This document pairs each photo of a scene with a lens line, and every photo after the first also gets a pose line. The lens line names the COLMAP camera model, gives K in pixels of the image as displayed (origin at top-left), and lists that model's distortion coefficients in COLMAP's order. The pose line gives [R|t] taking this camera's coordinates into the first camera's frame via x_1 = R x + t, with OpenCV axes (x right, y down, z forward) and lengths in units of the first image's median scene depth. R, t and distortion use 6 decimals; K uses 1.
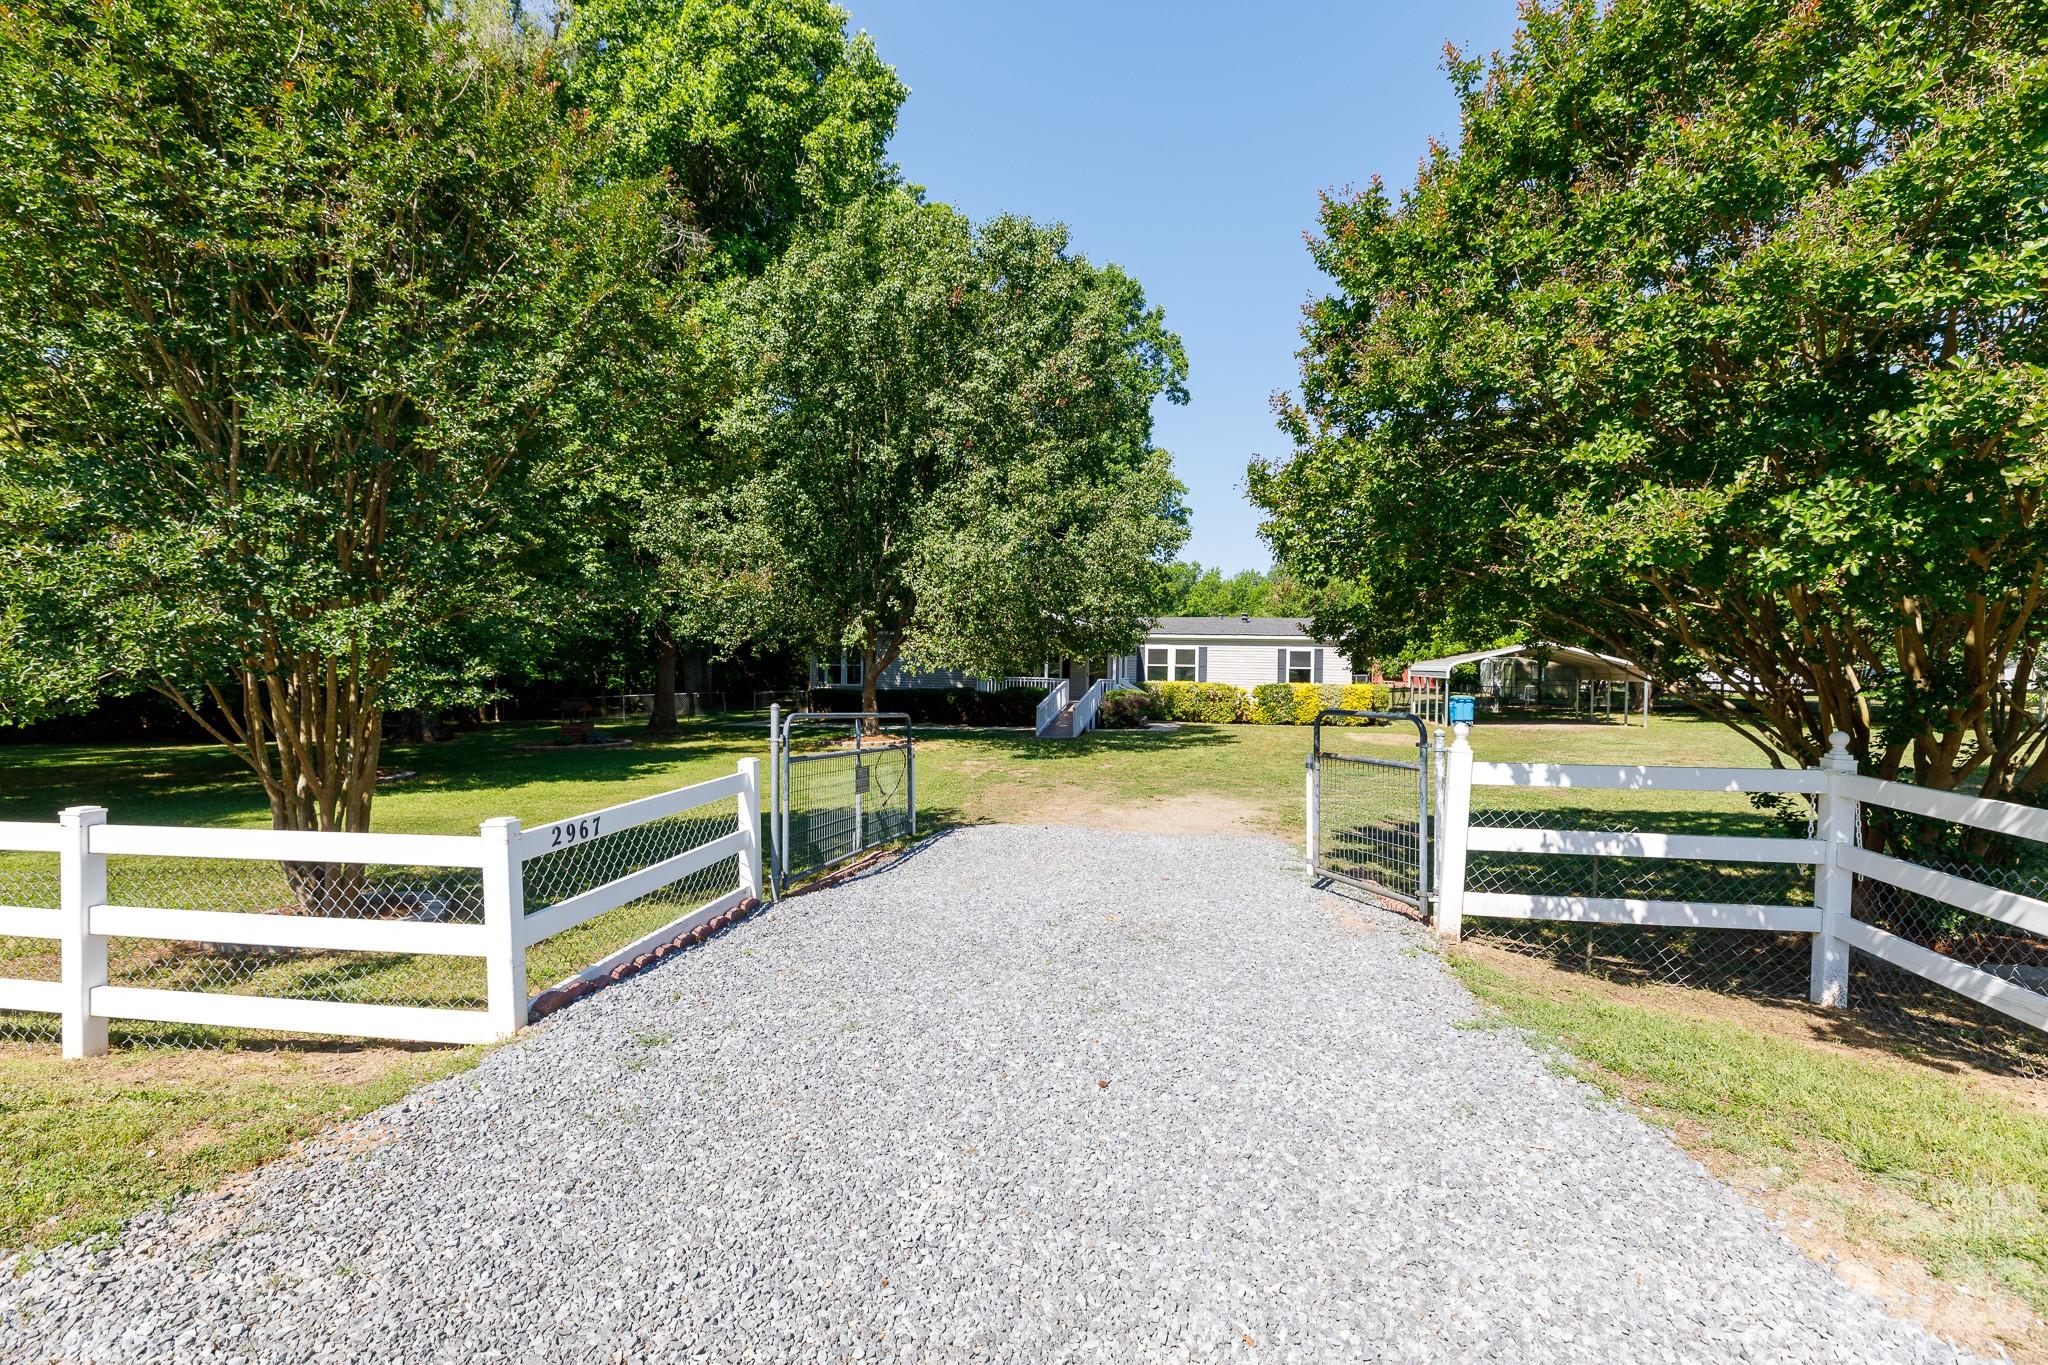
lens RADIAL K [[939.5, 0, 1024.6], [0, 939.5, 685.4], [0, 0, 1]] dist [0.012576, 0.001508]
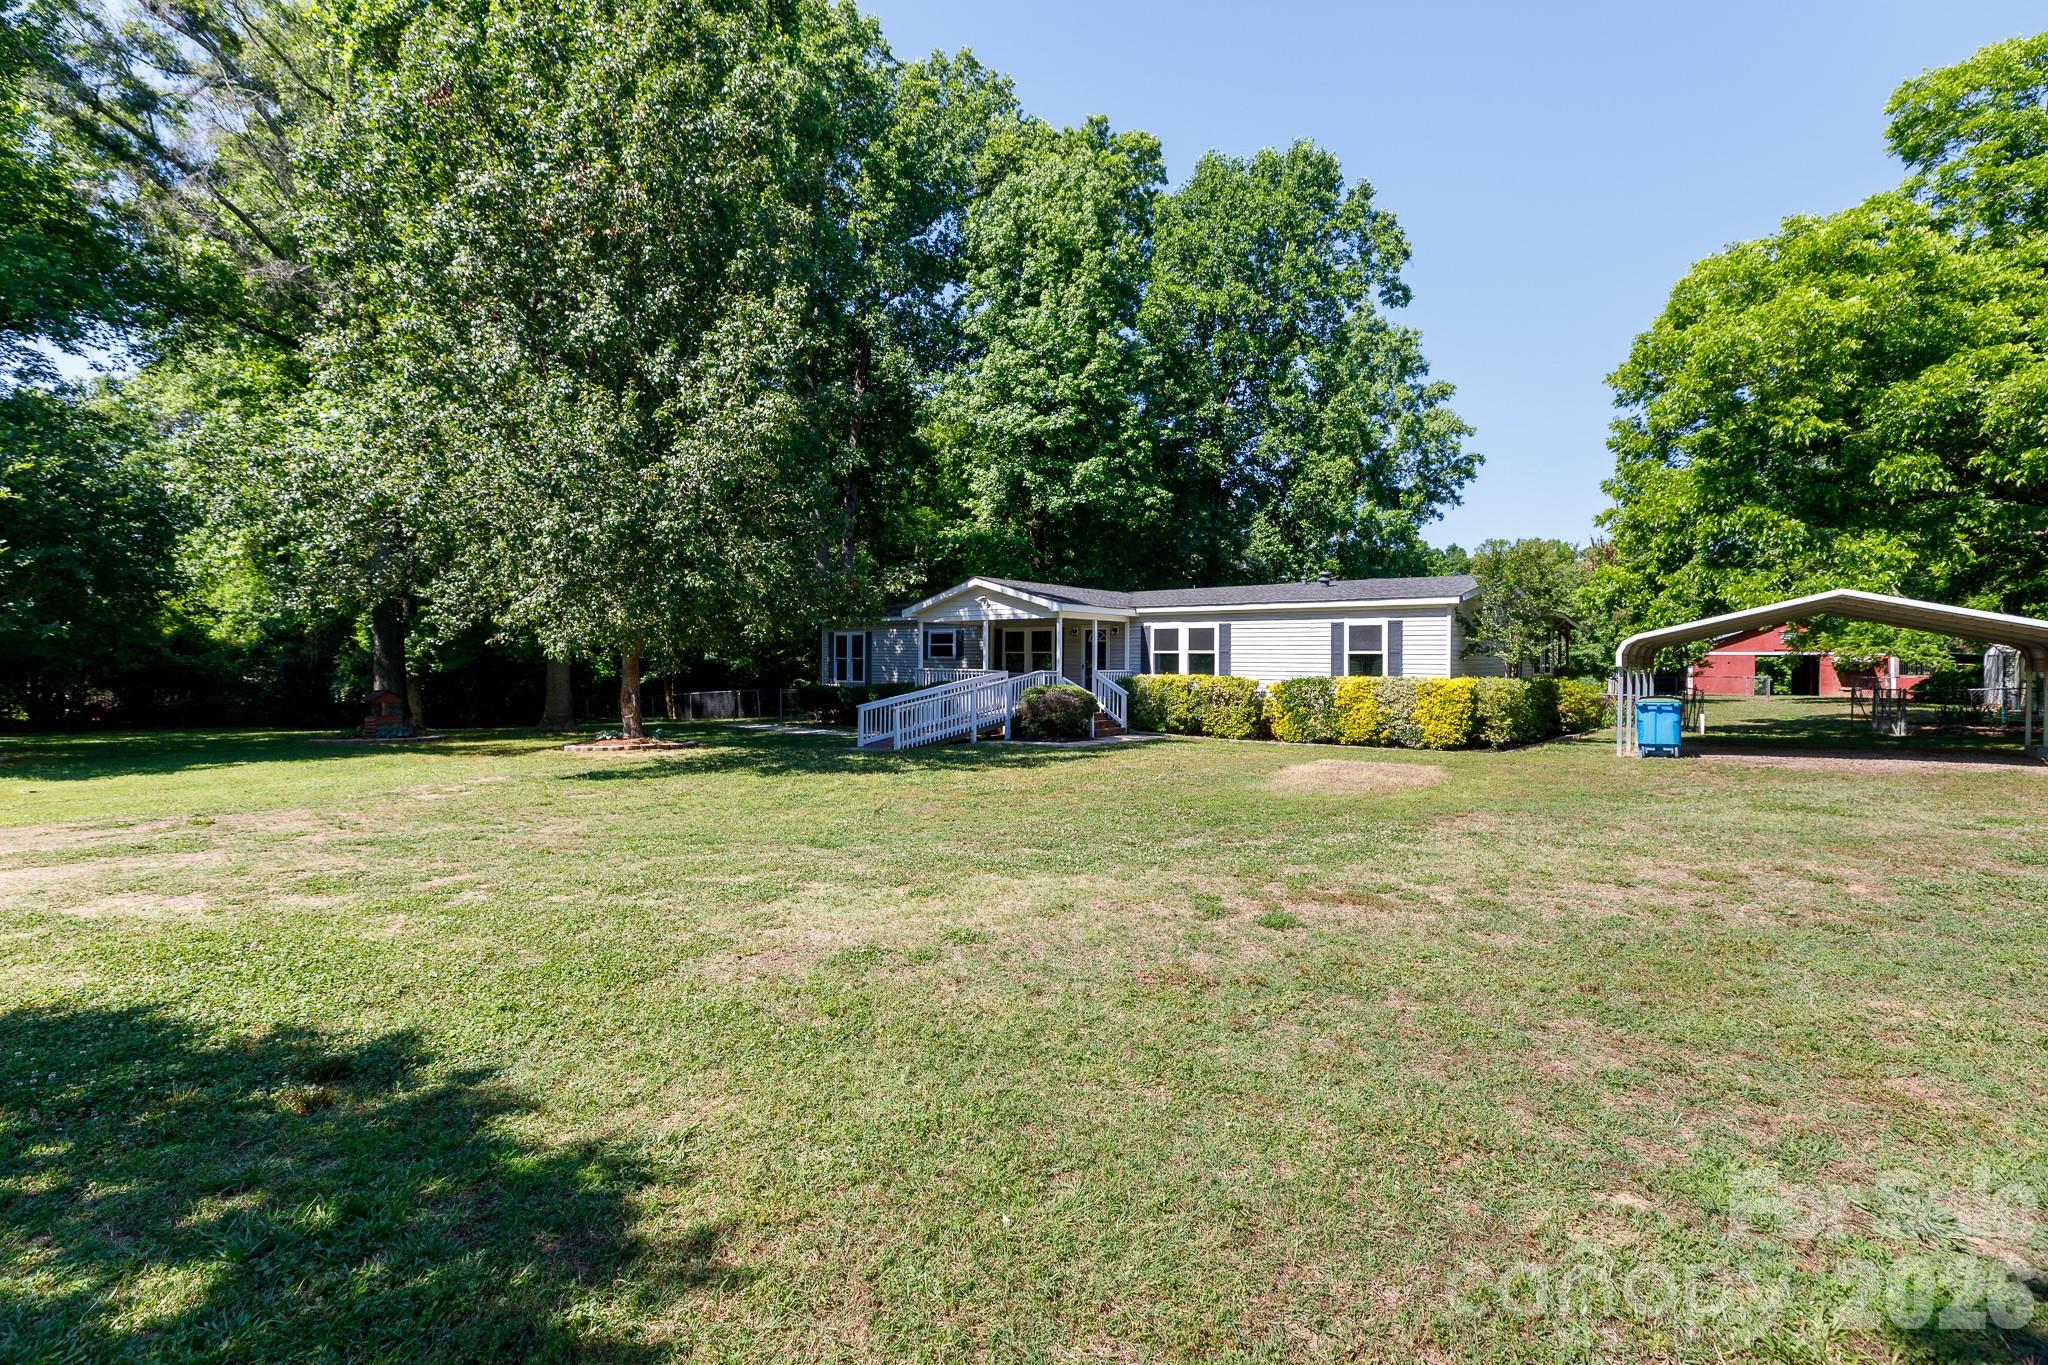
lens RADIAL K [[939.5, 0, 1011.7], [0, 939.5, 679.7], [0, 0, 1]] dist [0.012576, 0.001508]
pose [[0.892618, 0.001169, -0.450813, 0.354686], [-0.010538, 0.999778, -0.018272, 0.012776], [0.450691, 0.021061, 0.892432, 0.333344]]
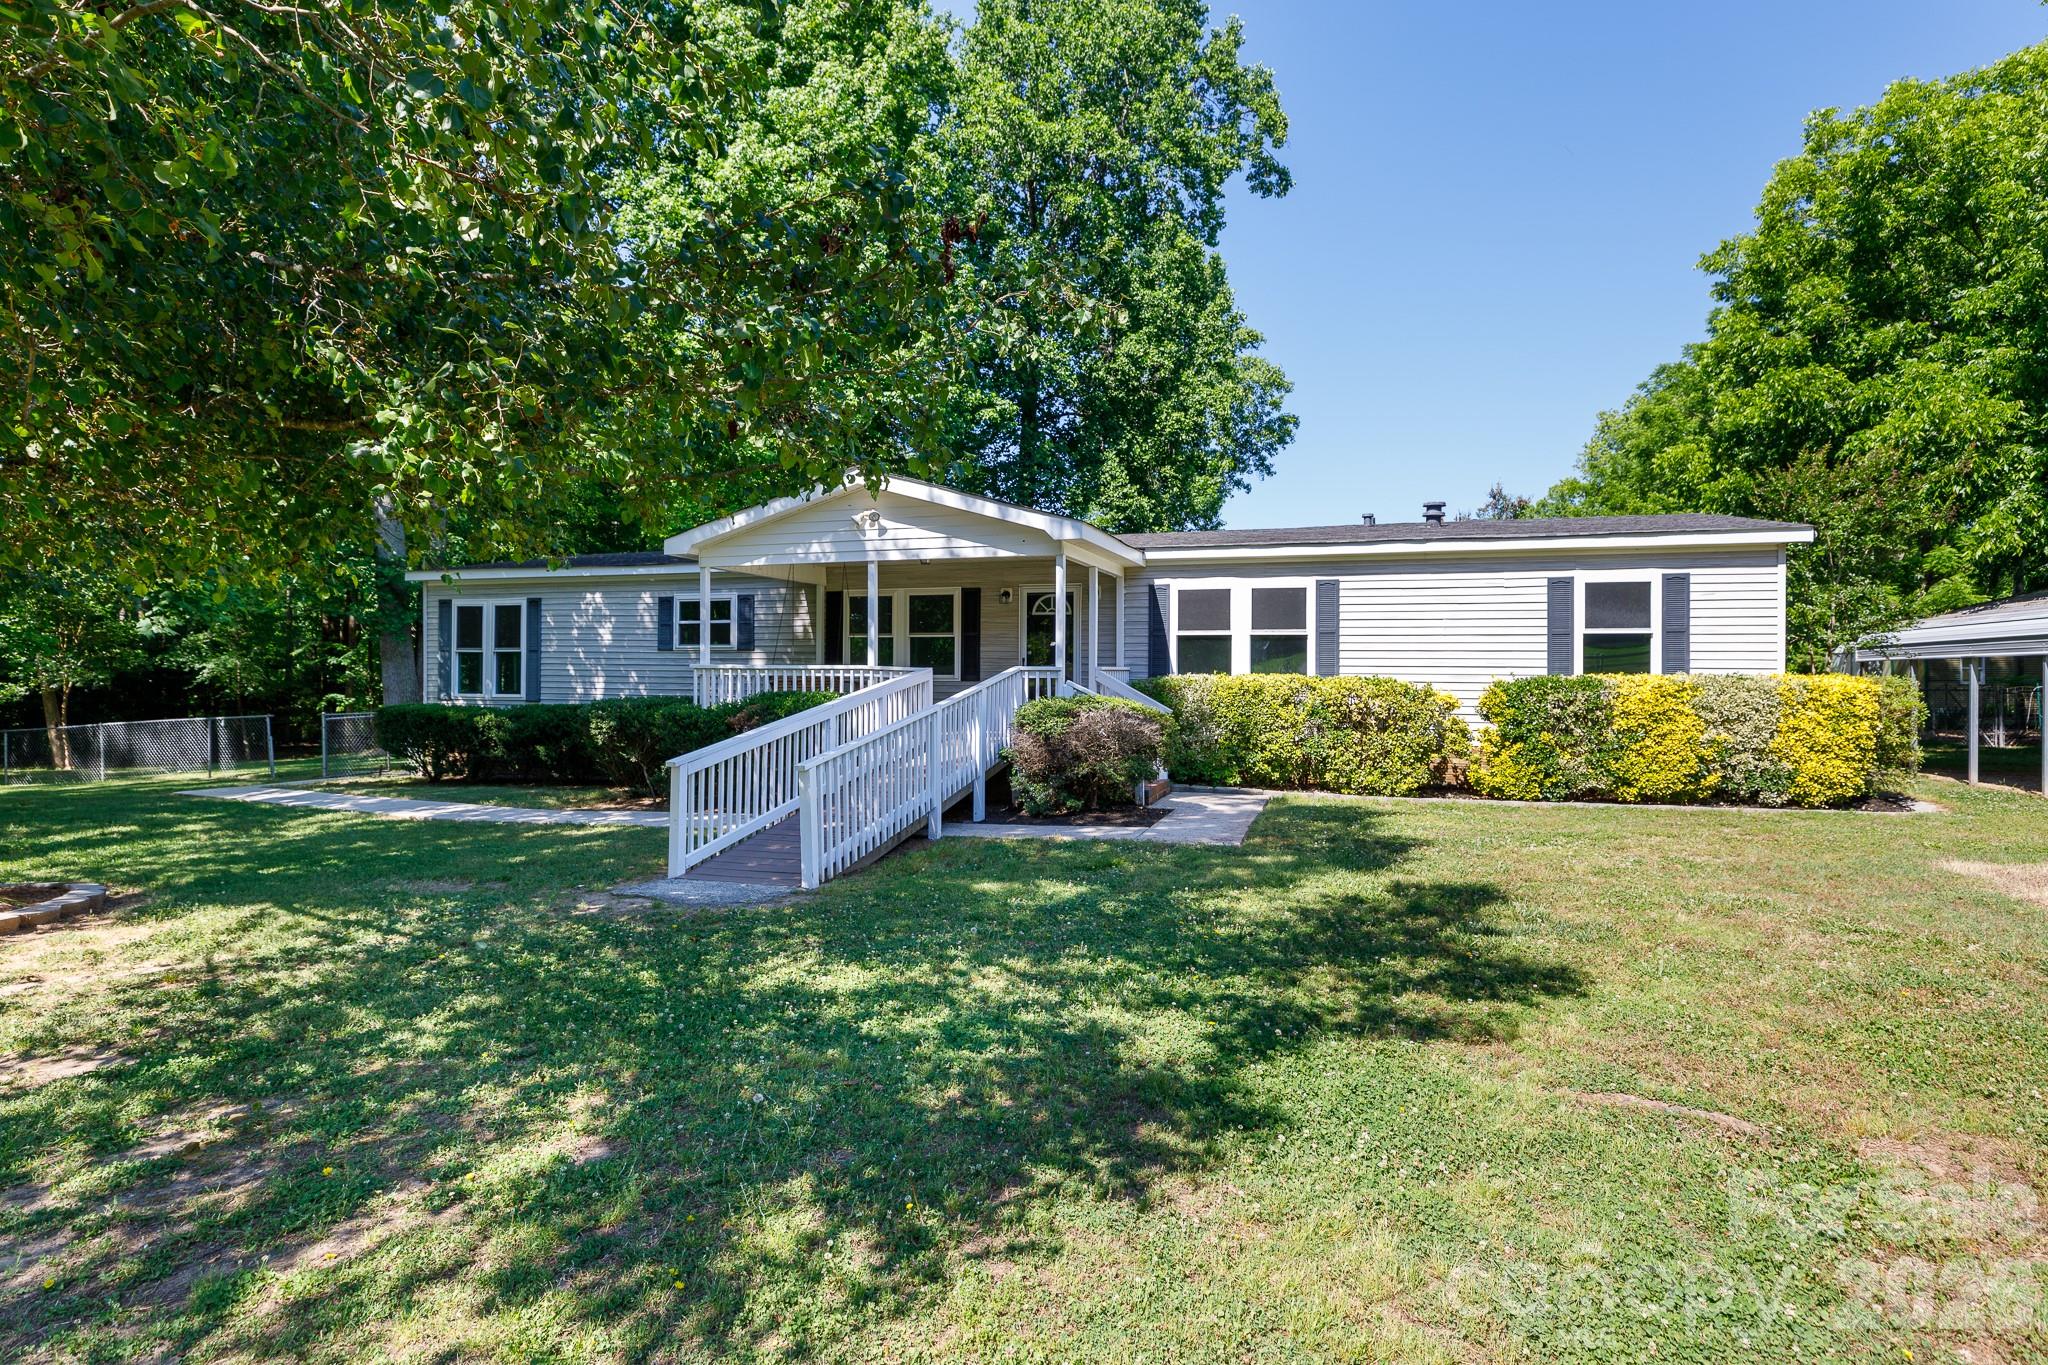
lens RADIAL K [[1048.3, 0, 1029.9], [0, 1048.3, 679.2], [0, 0, 1]] dist [-0.001890, -0.000212]
pose [[0.996652, -0.009881, -0.081156, 0.107018], [0.007526, 0.999543, -0.029270, 0.008346], [0.081409, 0.028561, 0.996272, 0.585717]]
